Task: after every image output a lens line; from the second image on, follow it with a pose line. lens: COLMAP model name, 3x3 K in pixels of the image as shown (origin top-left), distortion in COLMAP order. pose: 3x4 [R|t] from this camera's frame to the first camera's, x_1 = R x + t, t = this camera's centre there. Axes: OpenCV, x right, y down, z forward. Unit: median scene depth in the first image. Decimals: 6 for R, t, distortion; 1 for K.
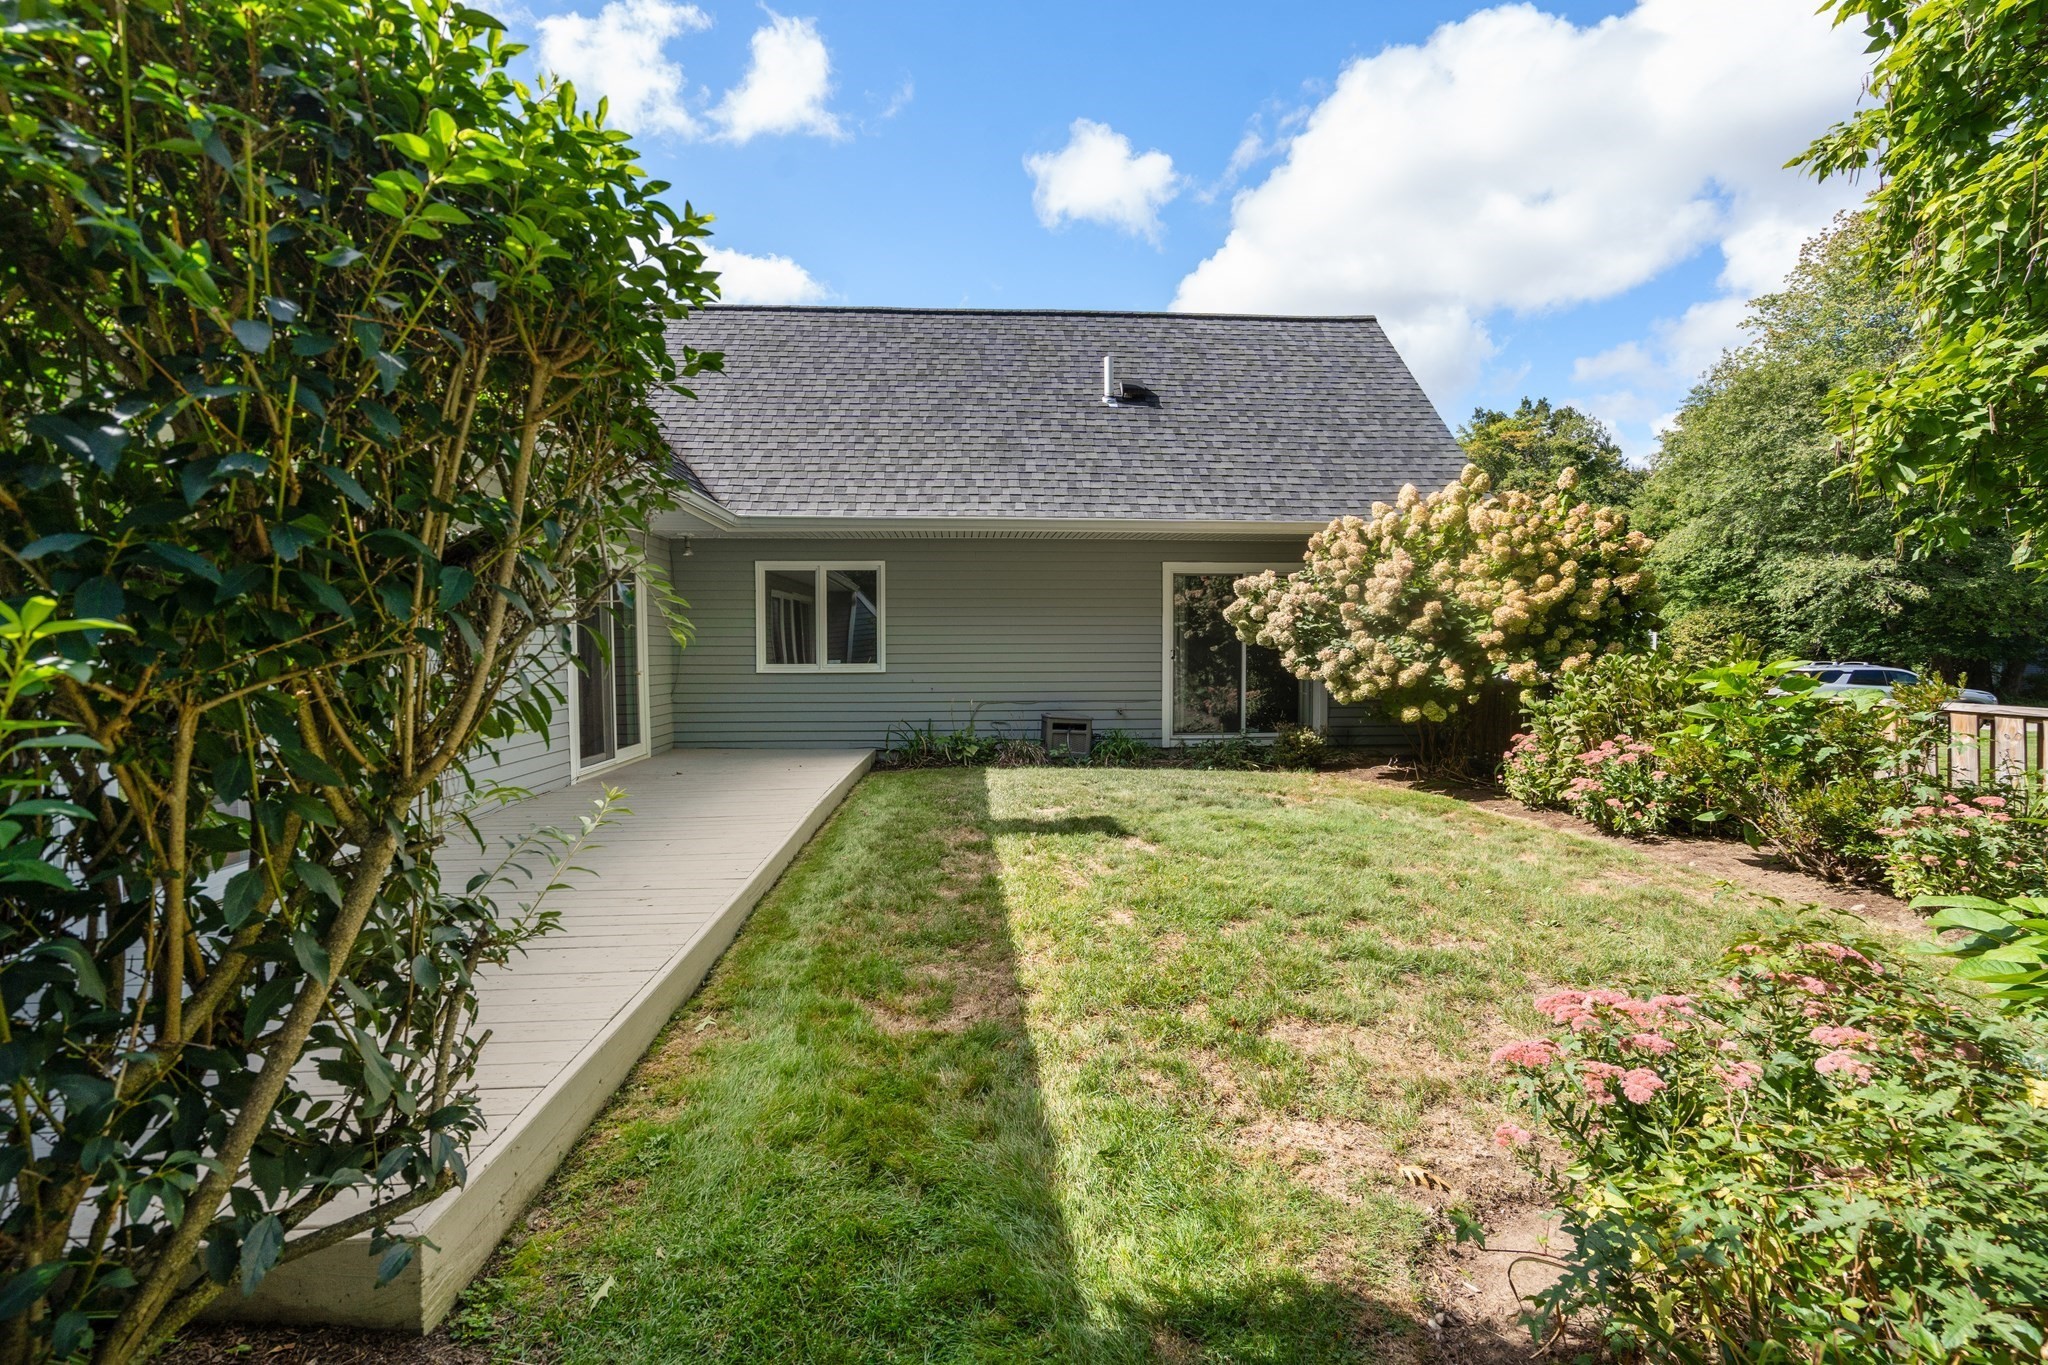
lens RADIAL K [[931.9, 0, 1017.2], [0, 931.9, 686.7], [0, 0, 1]] dist [-0.006619, 0.001362]
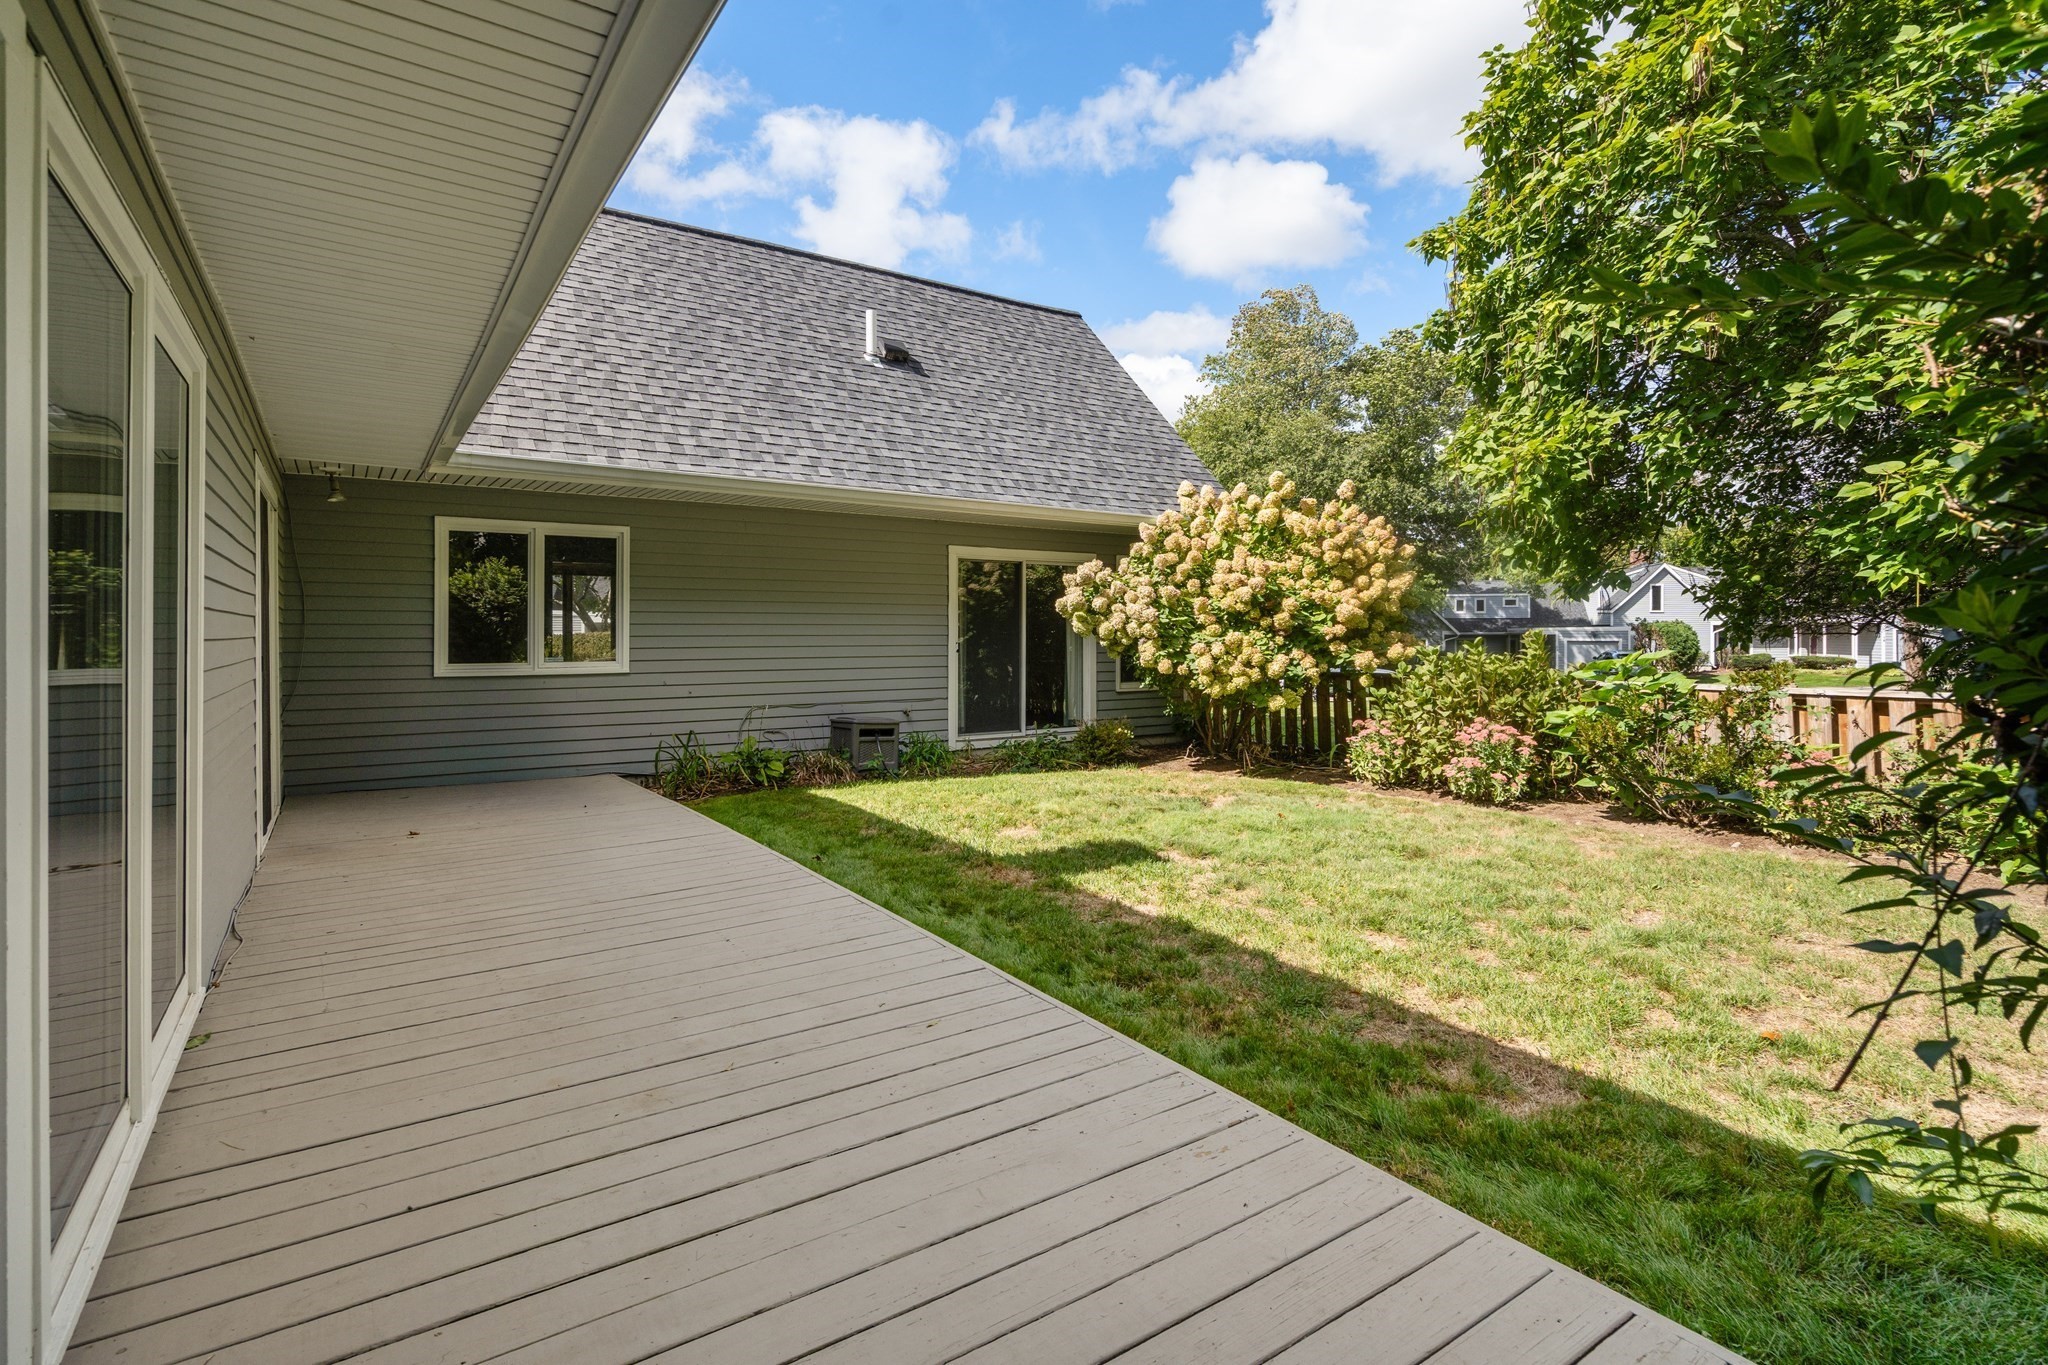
lens RADIAL K [[991.9, 0, 1038.1], [0, 991.9, 660.6], [0, 0, 1]] dist [0.005494, 0.000231]
pose [[0.862733, -0.010743, 0.505545, -0.316221], [0.020064, 0.999714, -0.012996, -0.009480], [-0.505261, 0.021355, 0.862702, 0.152736]]
